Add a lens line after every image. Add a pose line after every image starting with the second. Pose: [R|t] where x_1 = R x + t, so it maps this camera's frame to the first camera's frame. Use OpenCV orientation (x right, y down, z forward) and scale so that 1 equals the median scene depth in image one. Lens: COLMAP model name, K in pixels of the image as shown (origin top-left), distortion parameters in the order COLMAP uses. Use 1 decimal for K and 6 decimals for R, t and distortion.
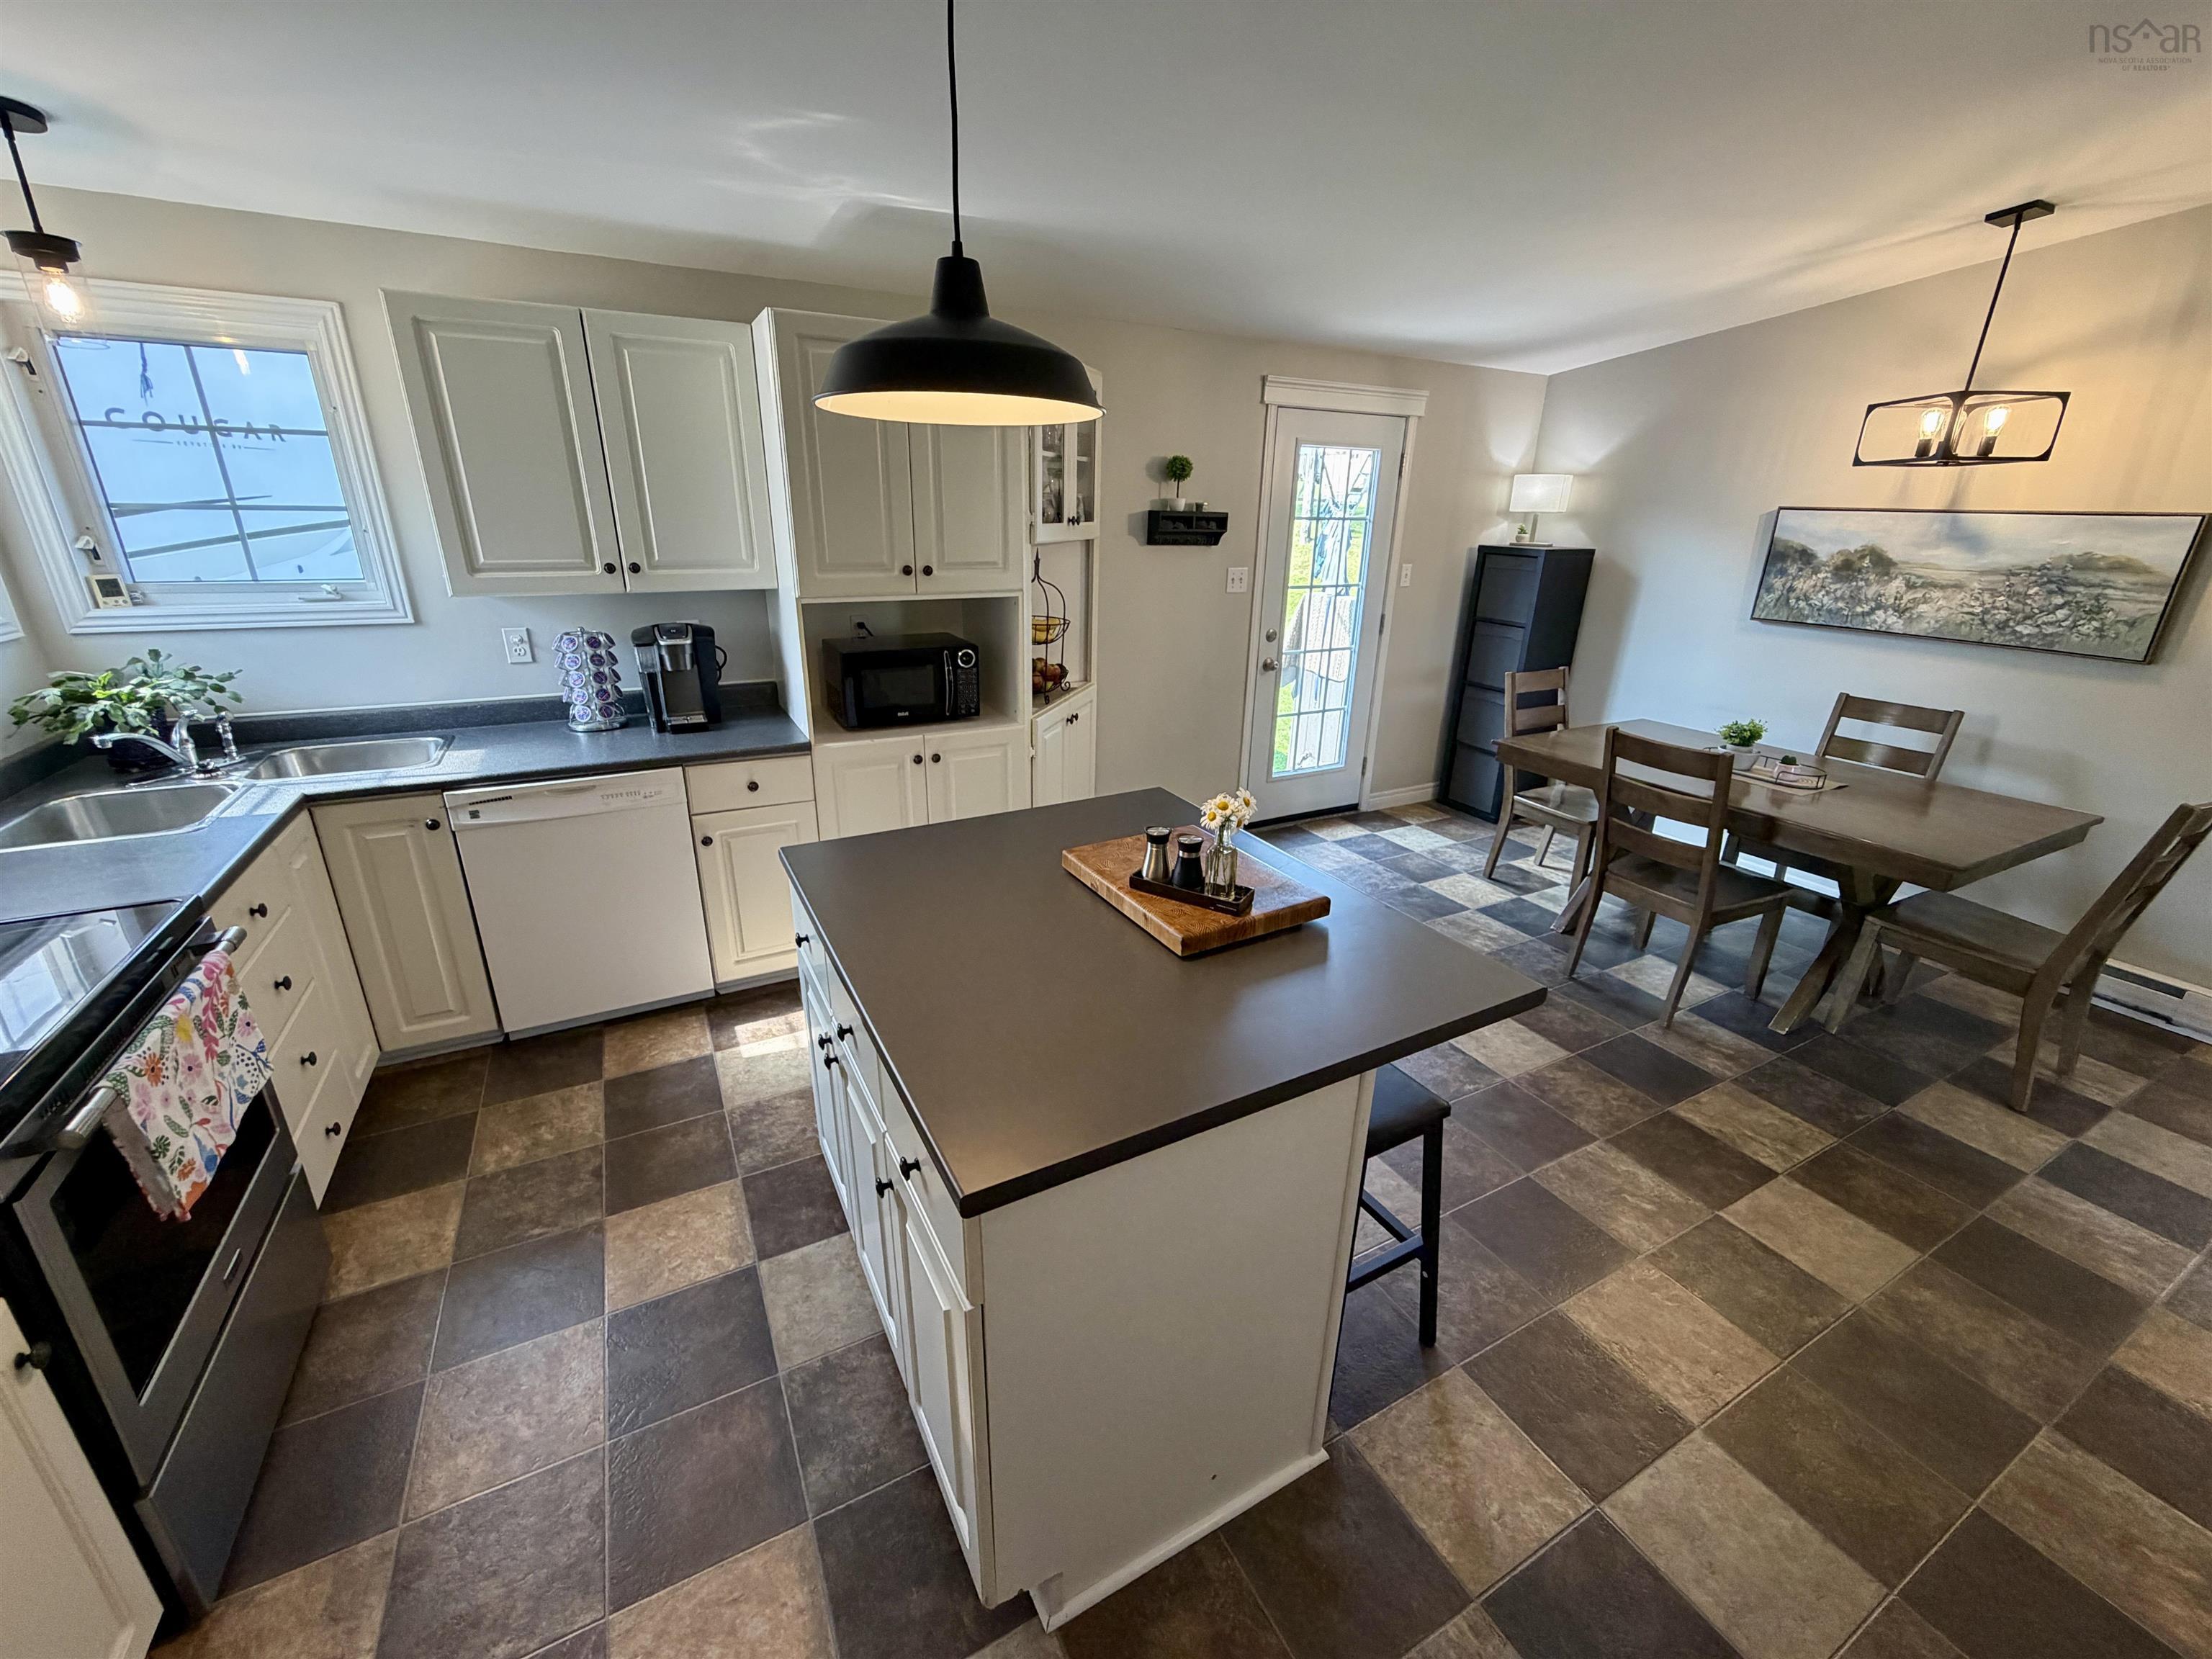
lens RADIAL K [[885.2, 0, 1099.6], [0, 885.2, 825.9], [0, 0, 1]] dist [-0.000732, 0.000072]
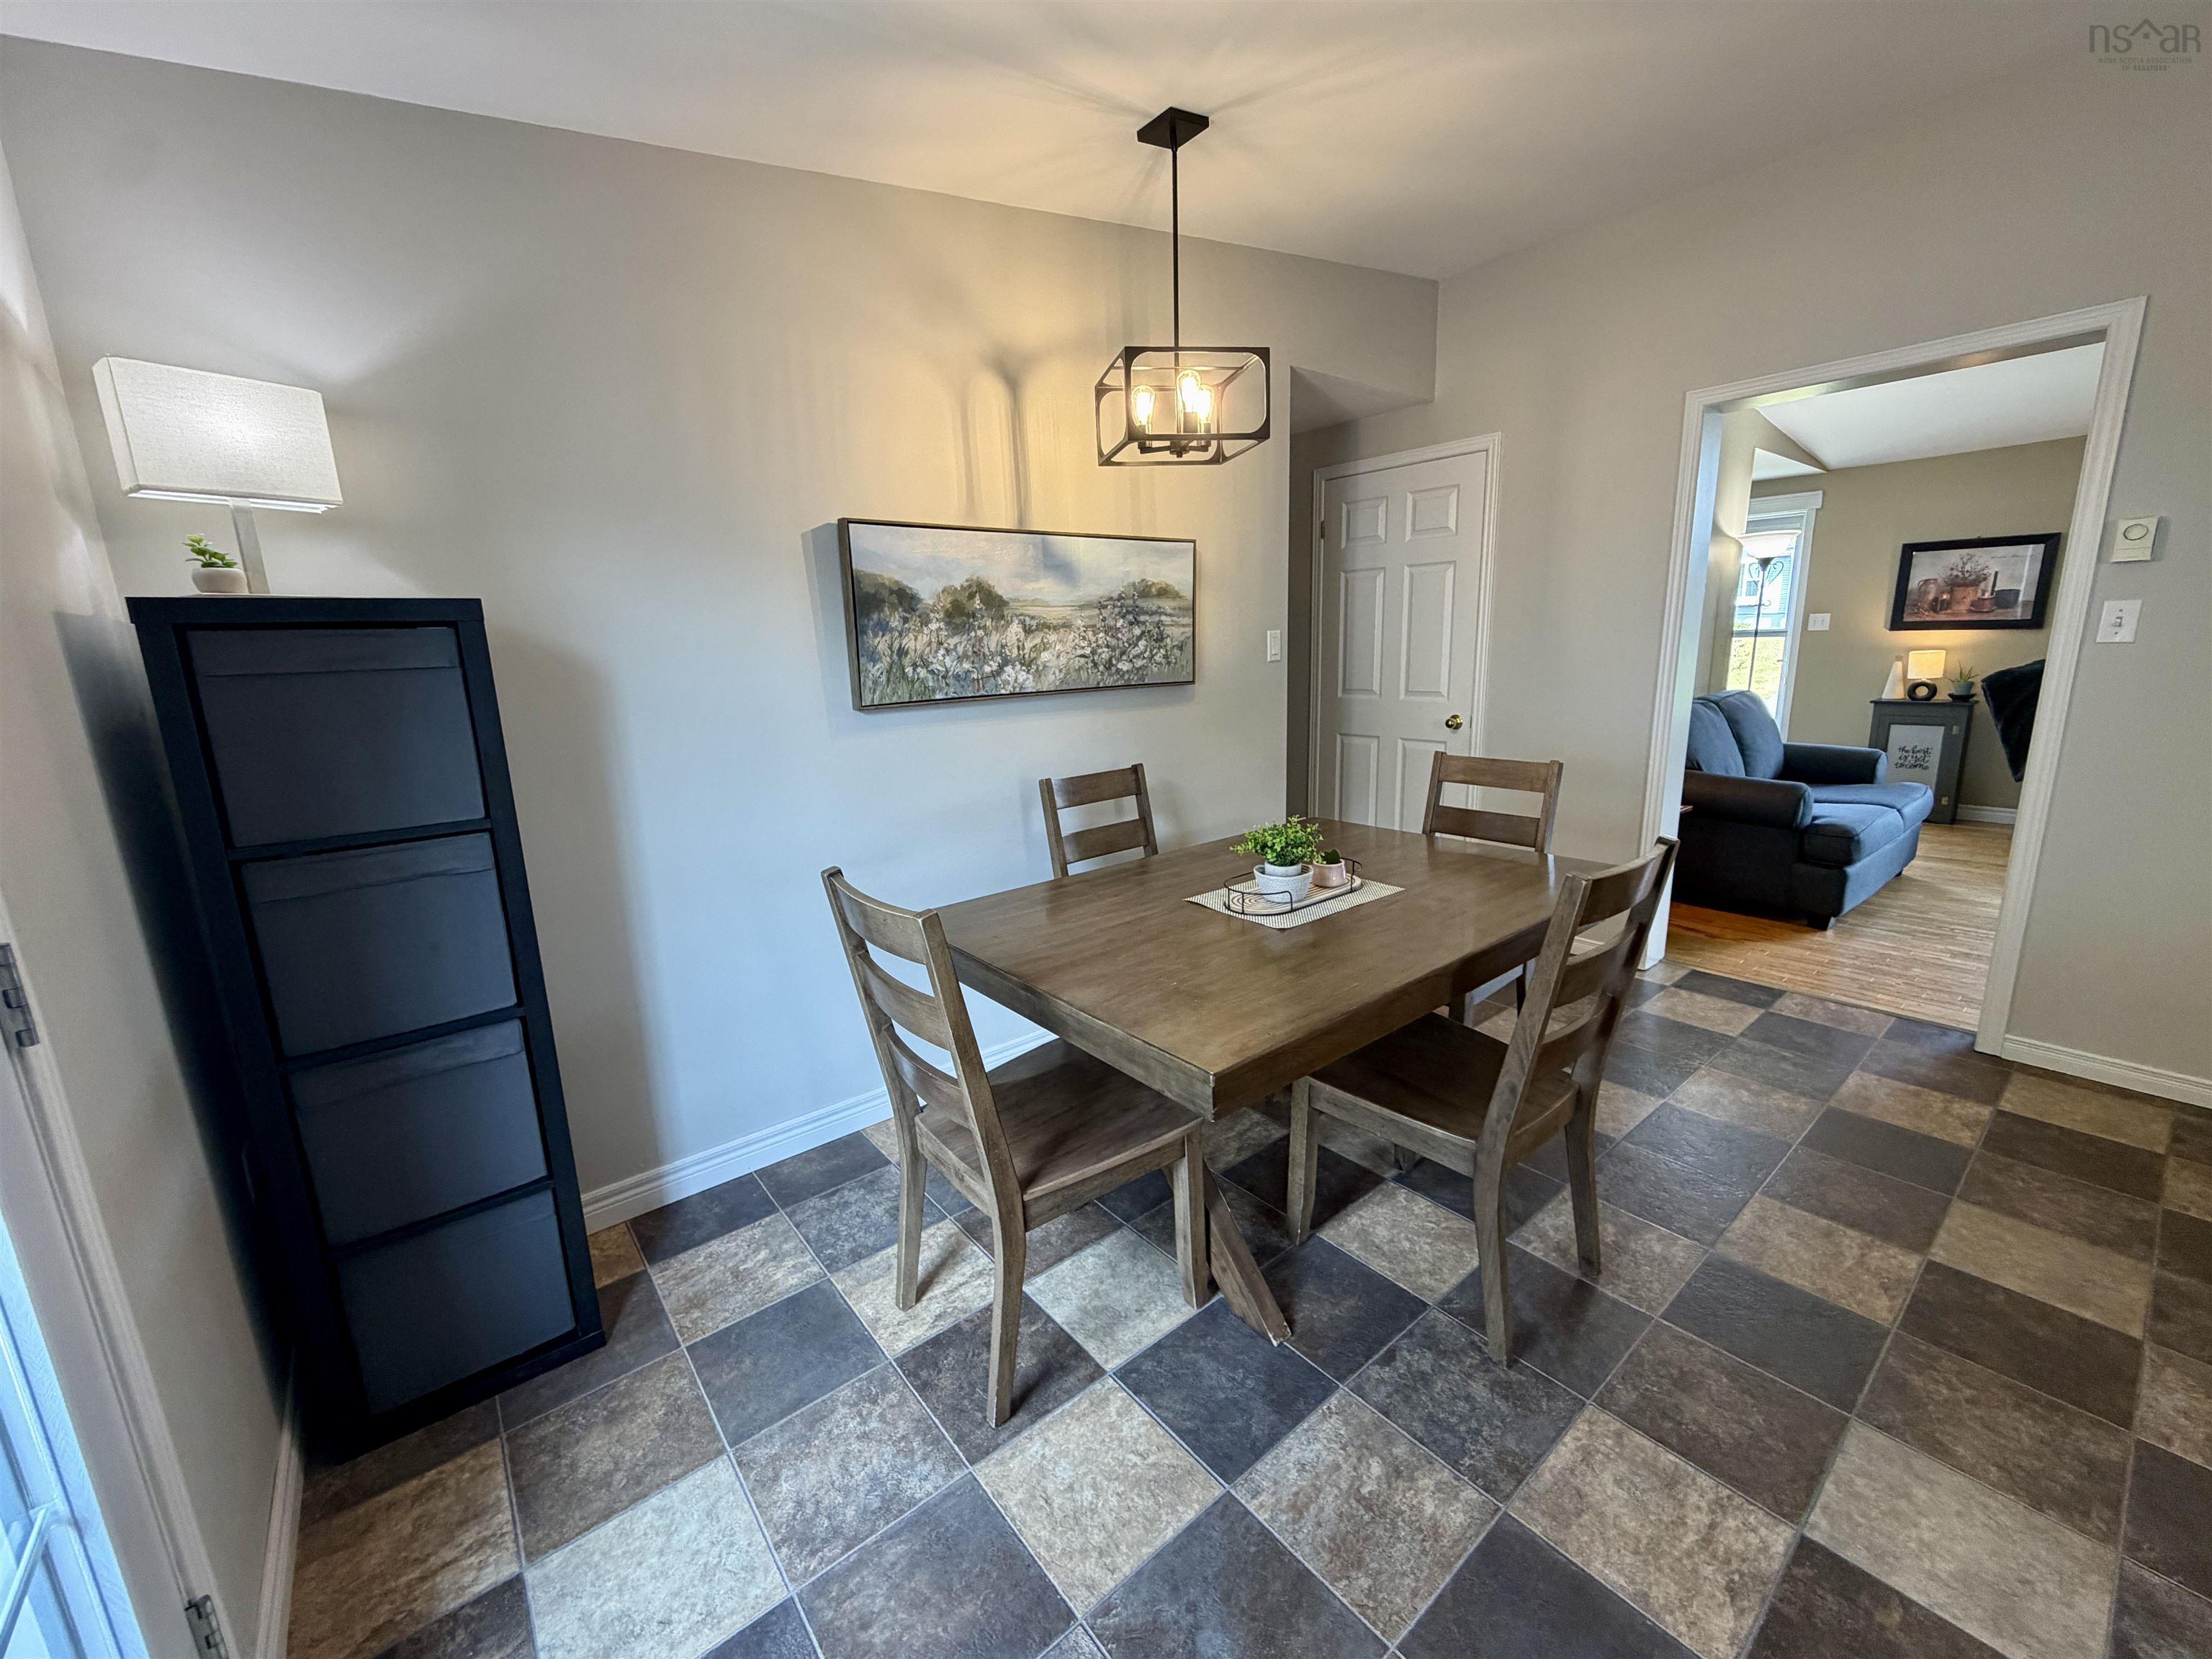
lens RADIAL K [[885.2, 0, 1099.6], [0, 885.2, 825.9], [0, 0, 1]] dist [-0.000732, 0.000072]
pose [[-0.191566, -0.219711, 0.956572, 0.146788], [0.362907, 0.889694, 0.277027, -0.301752], [-0.911922, 0.400215, -0.090700, 1.052524]]
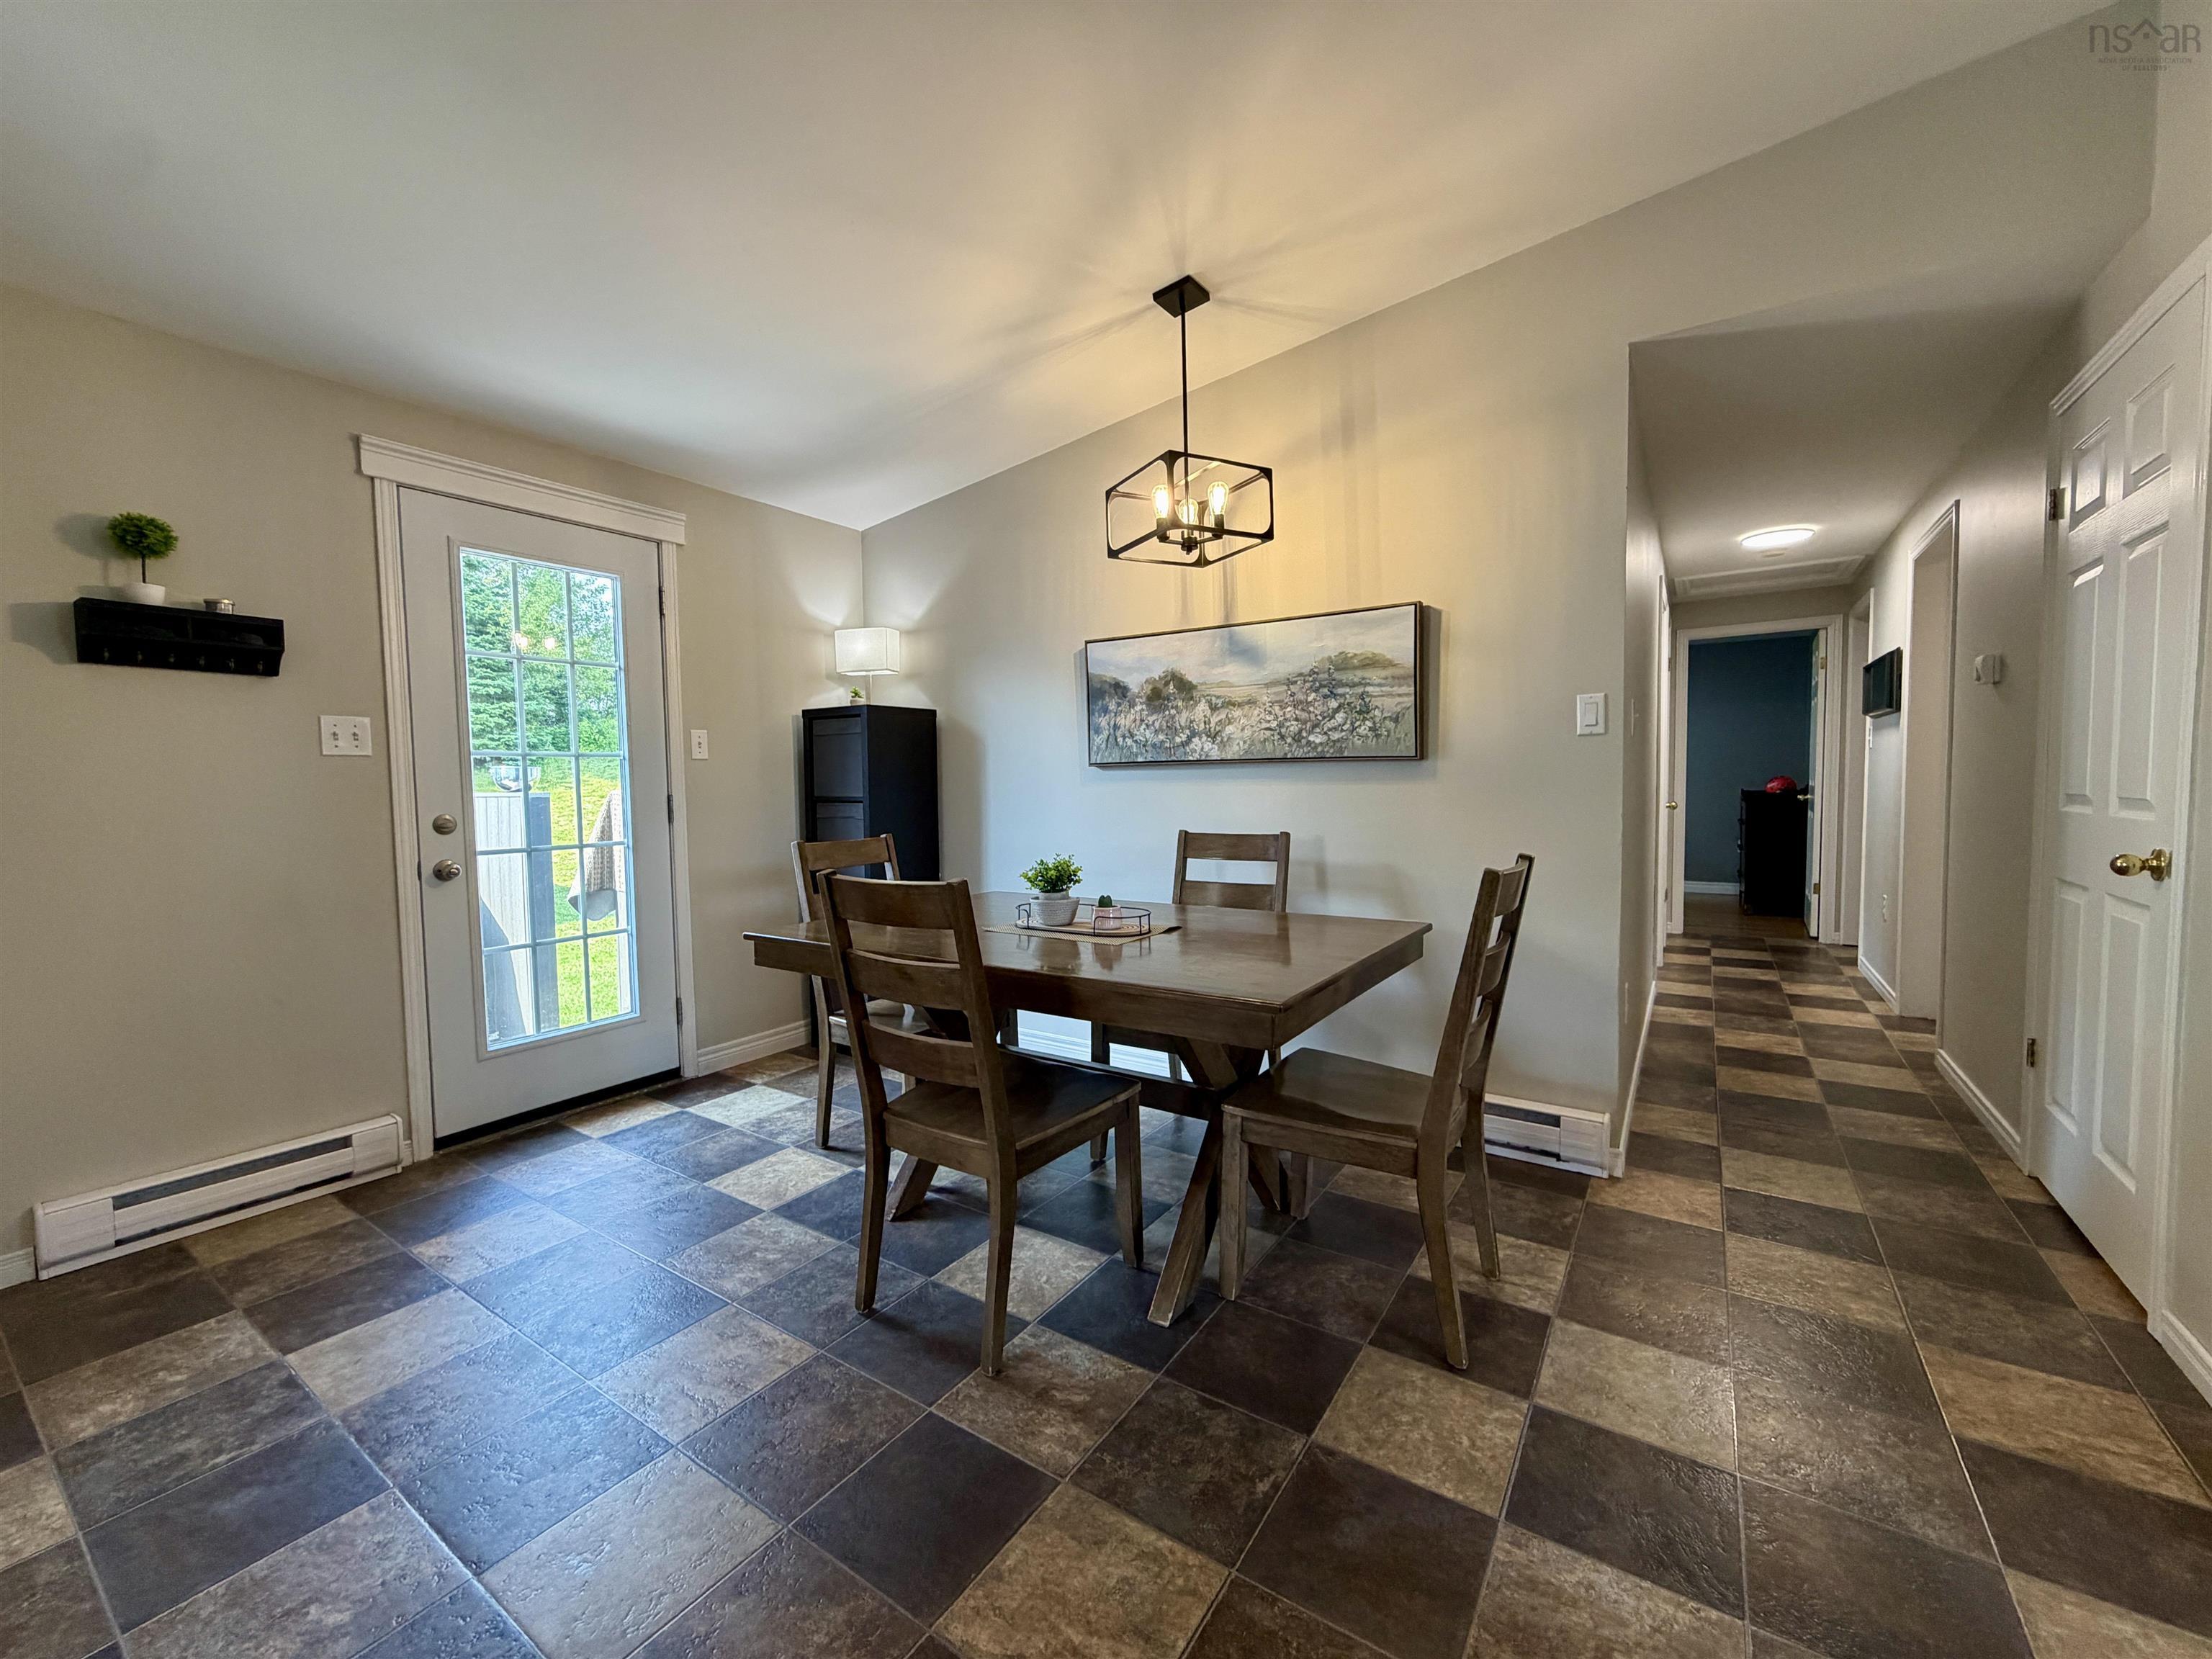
lens RADIAL K [[885.2, 0, 1099.6], [0, 885.2, 825.9], [0, 0, 1]] dist [-0.000732, 0.000072]
pose [[0.882573, -0.057411, 0.466658, 0.383107], [0.191222, 0.950553, -0.244709, 0.036992], [-0.429535, 0.305208, 0.849911, 0.320274]]
